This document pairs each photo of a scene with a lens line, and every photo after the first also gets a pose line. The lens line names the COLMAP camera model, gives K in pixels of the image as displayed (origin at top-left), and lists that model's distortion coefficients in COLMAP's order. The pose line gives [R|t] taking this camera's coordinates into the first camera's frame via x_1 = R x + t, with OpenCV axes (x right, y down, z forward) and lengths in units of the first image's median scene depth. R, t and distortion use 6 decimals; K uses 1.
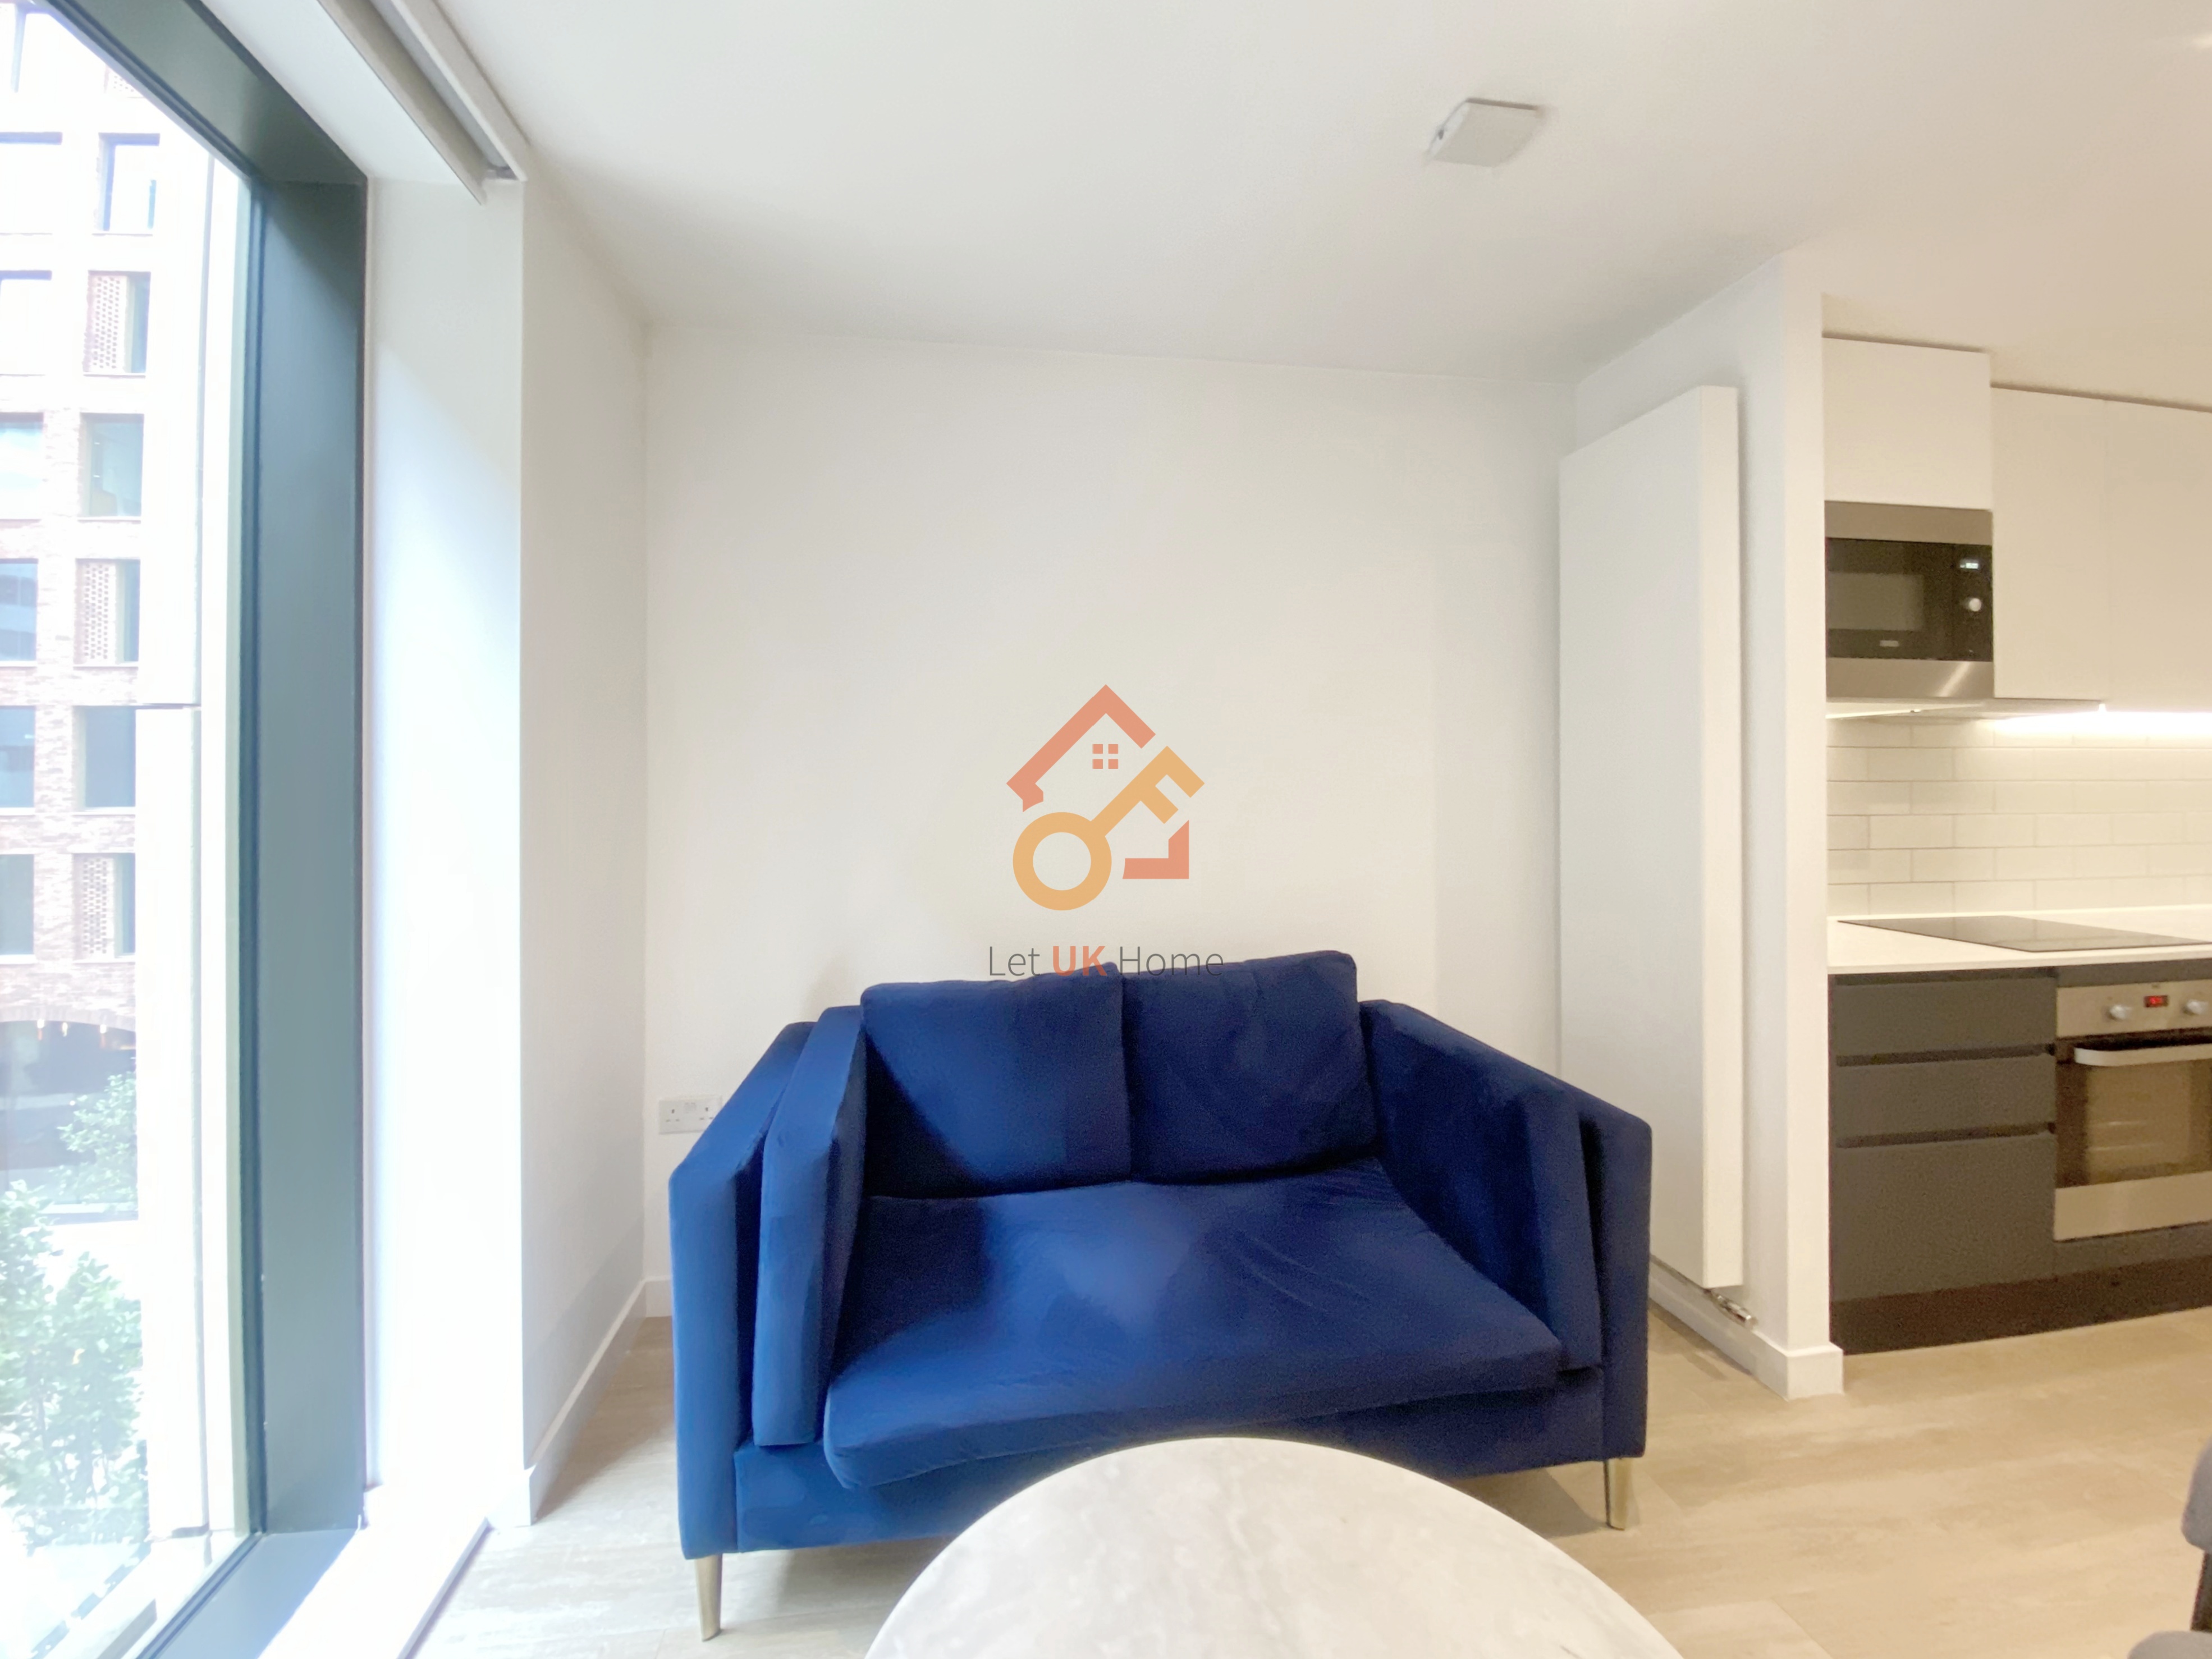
lens RADIAL K [[926.0, 0, 1087.9], [0, 926.0, 774.3], [0, 0, 1]] dist [0.030041, -0.021258]
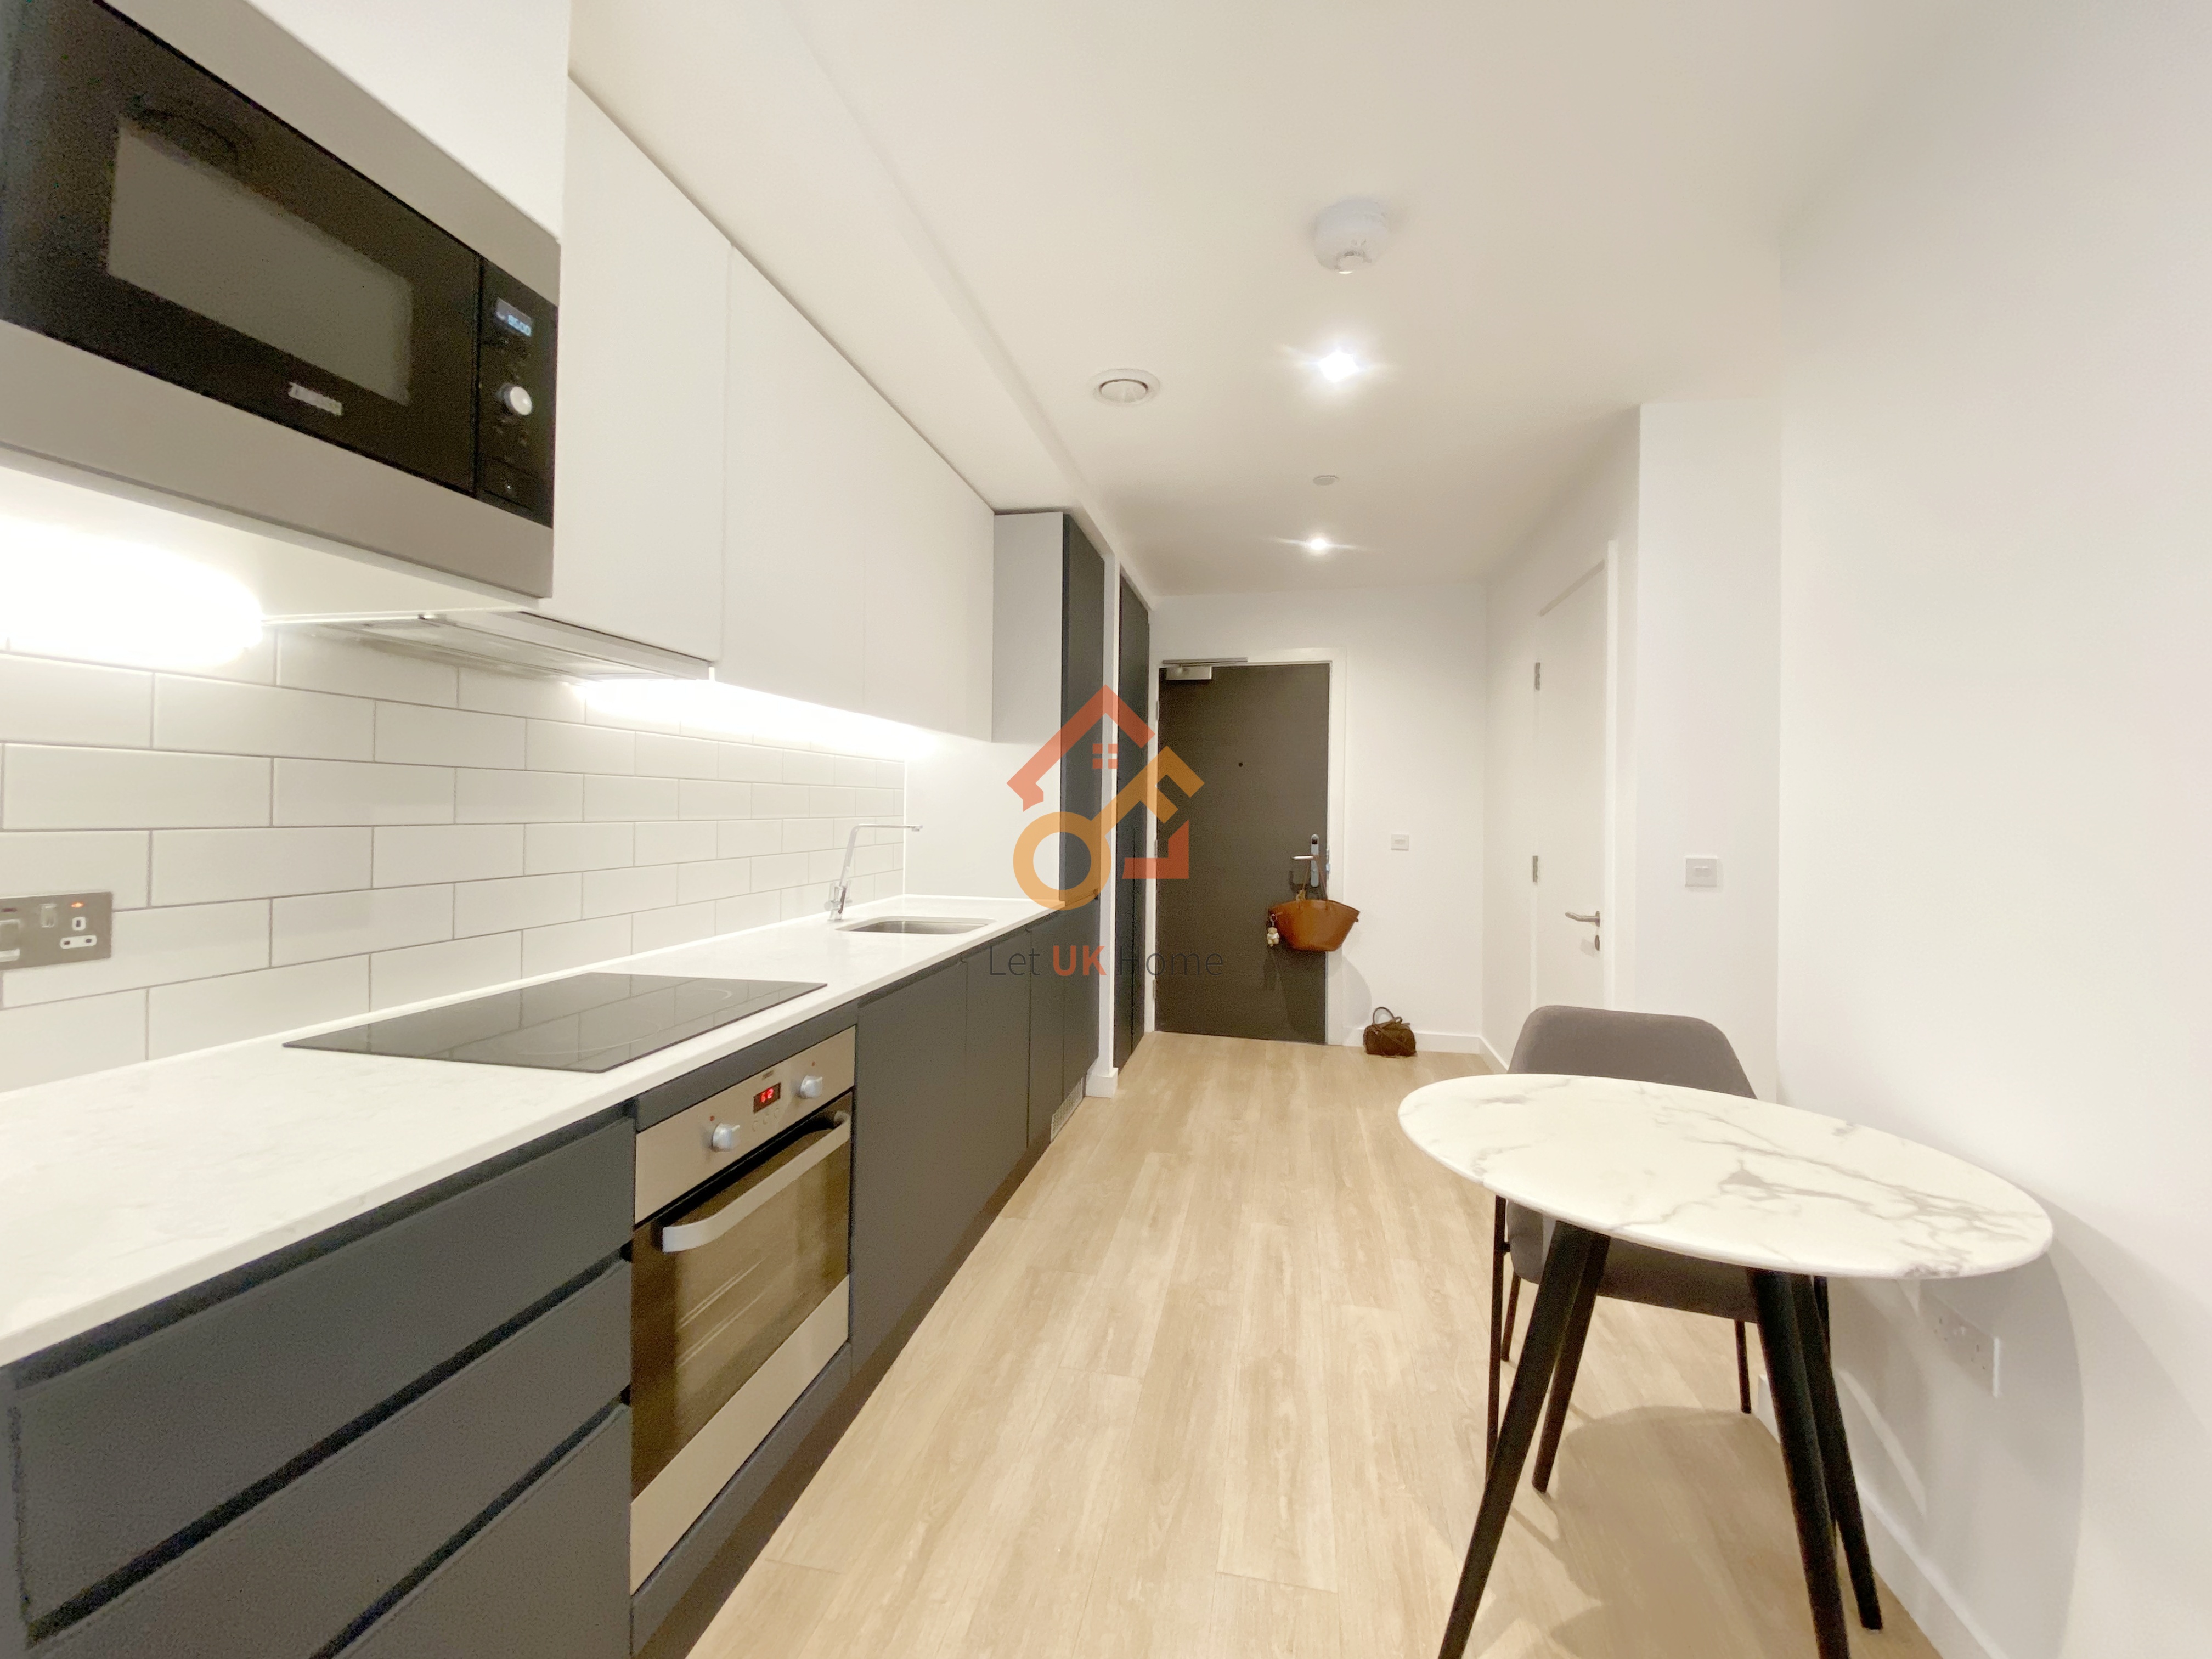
lens RADIAL K [[926.0, 0, 1087.9], [0, 926.0, 774.2], [0, 0, 1]] dist [0.030041, -0.021258]
pose [[0.353796, 0.021656, 0.935072, 0.603359], [-0.012634, 0.999751, -0.018374, 0.023991], [-0.935237, -0.005313, 0.353981, 0.548839]]
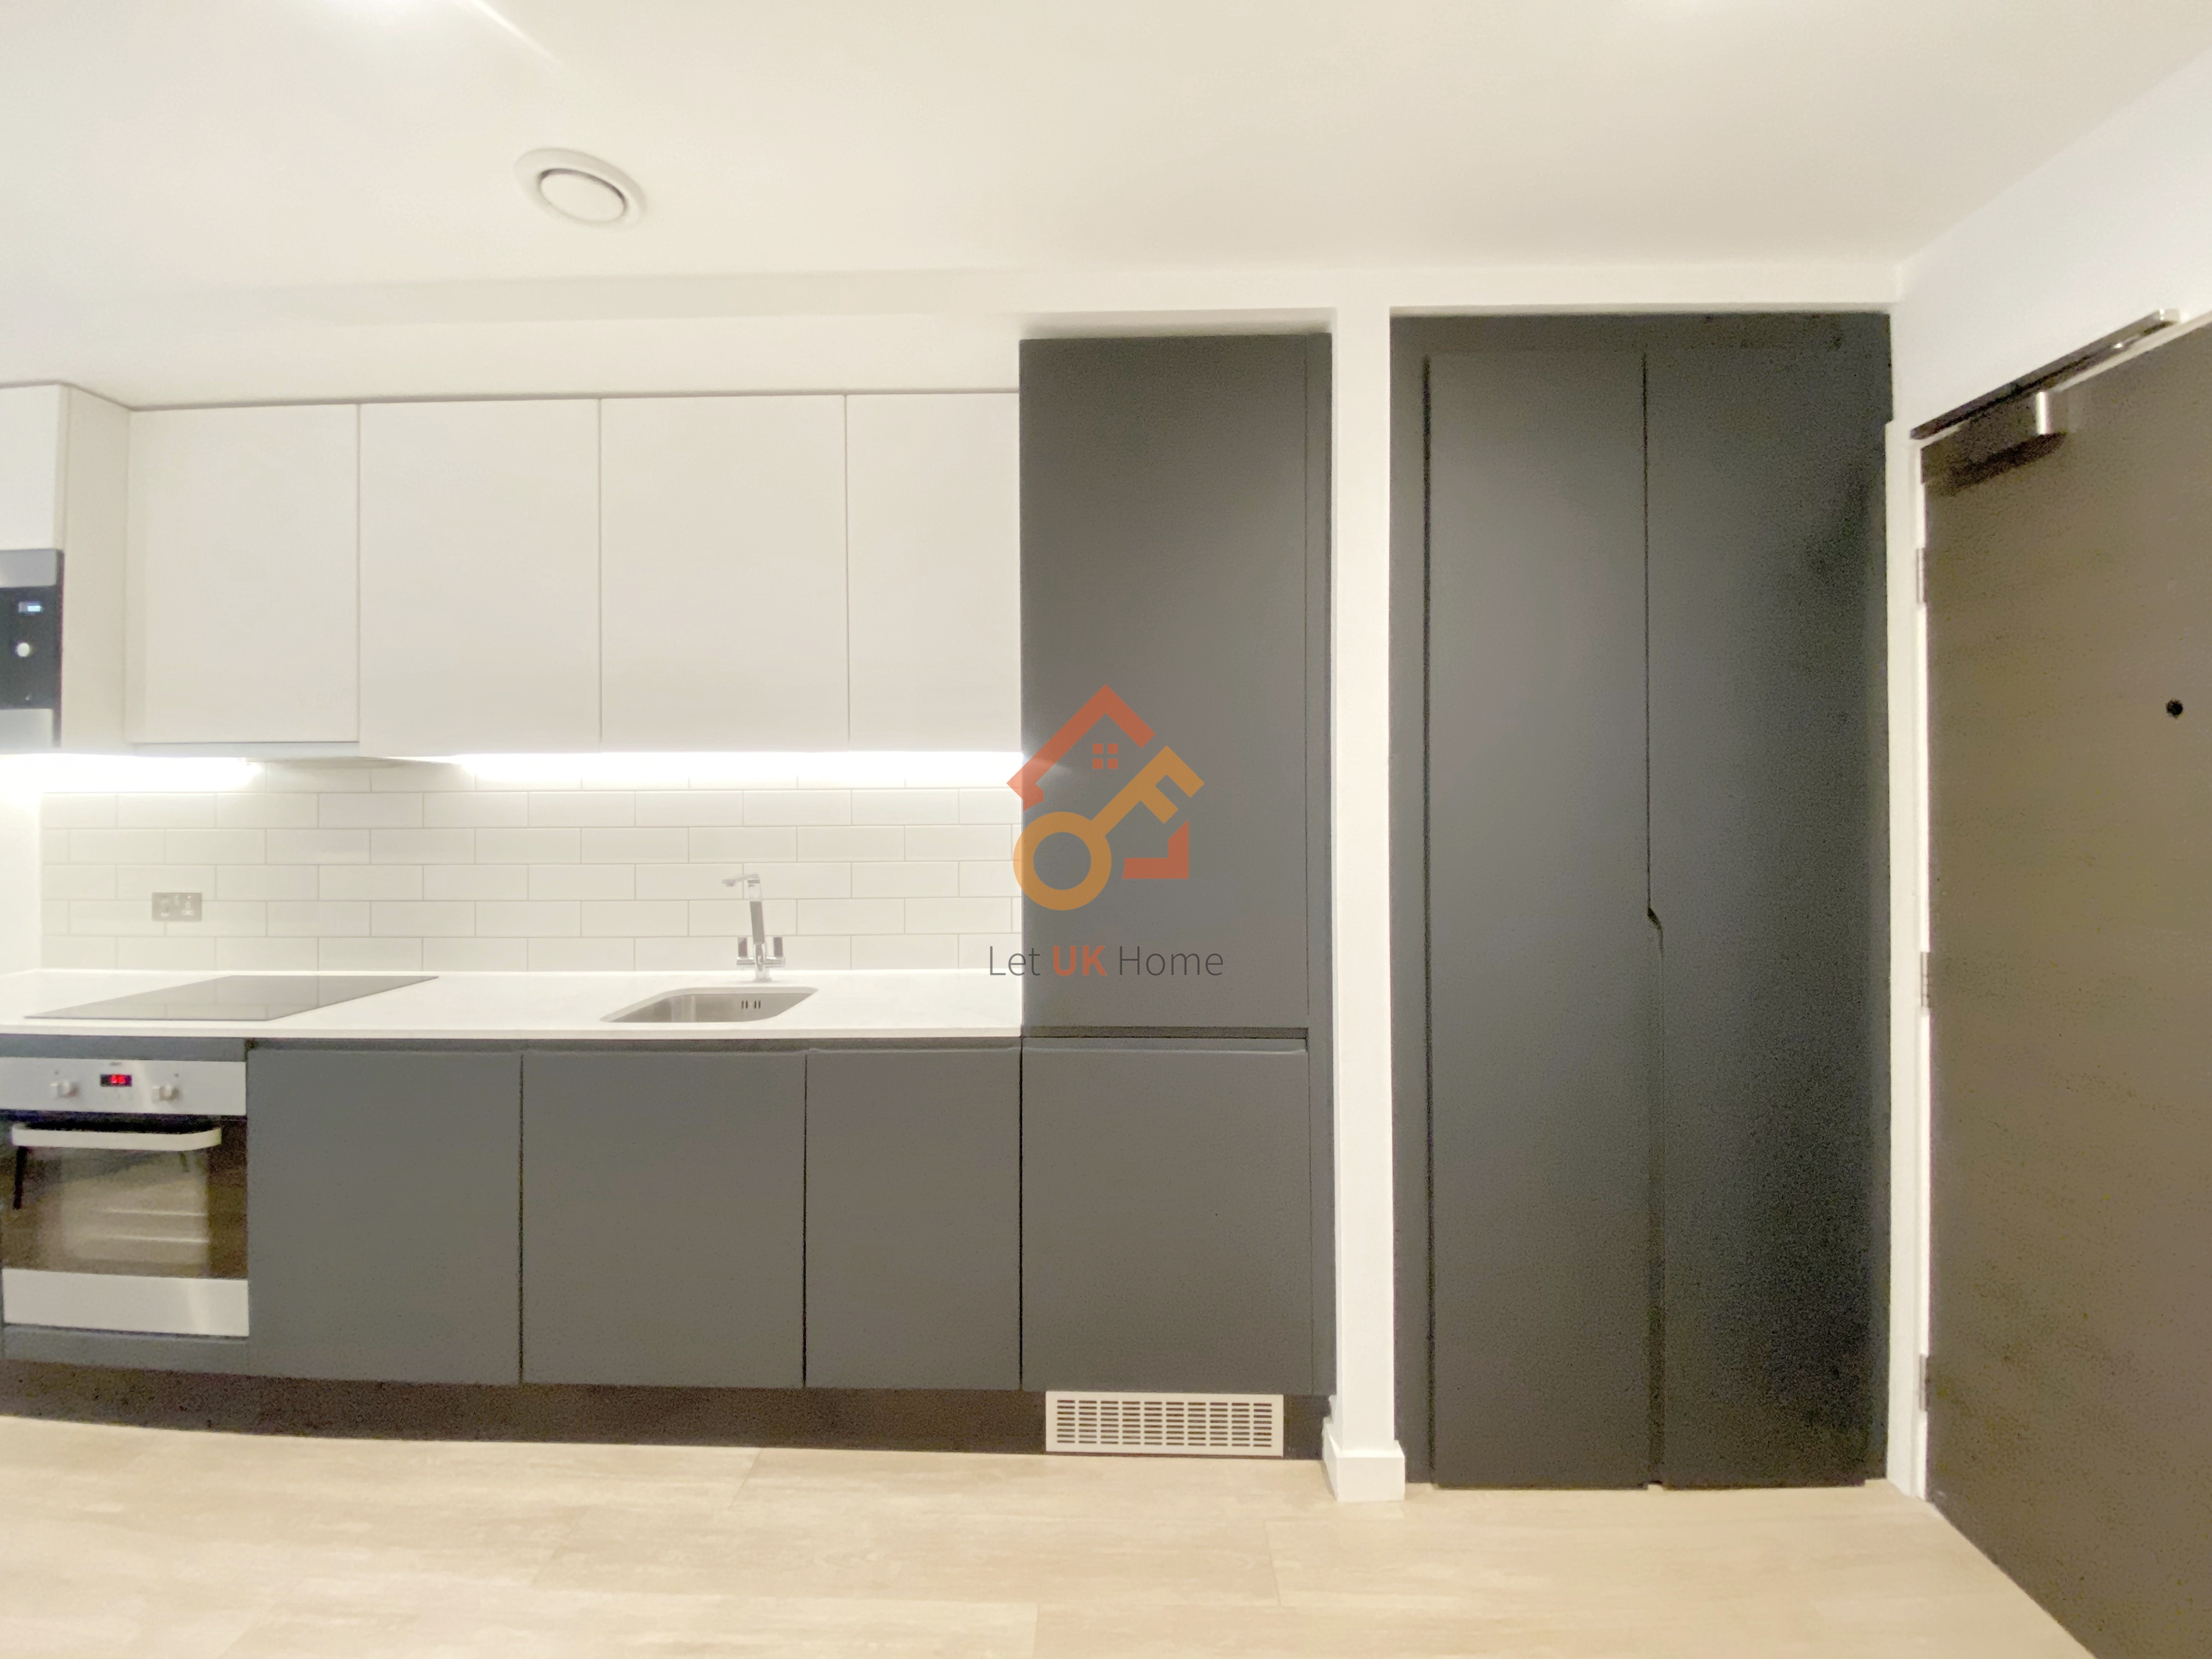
lens RADIAL K [[926.0, 0, 1087.9], [0, 926.0, 774.2], [0, 0, 1]] dist [0.030041, -0.021258]
pose [[0.983046, -0.026190, -0.181478, 2.230231], [0.020949, 0.999308, -0.030736, -0.002823], [0.182157, 0.026413, 0.982915, 0.277103]]
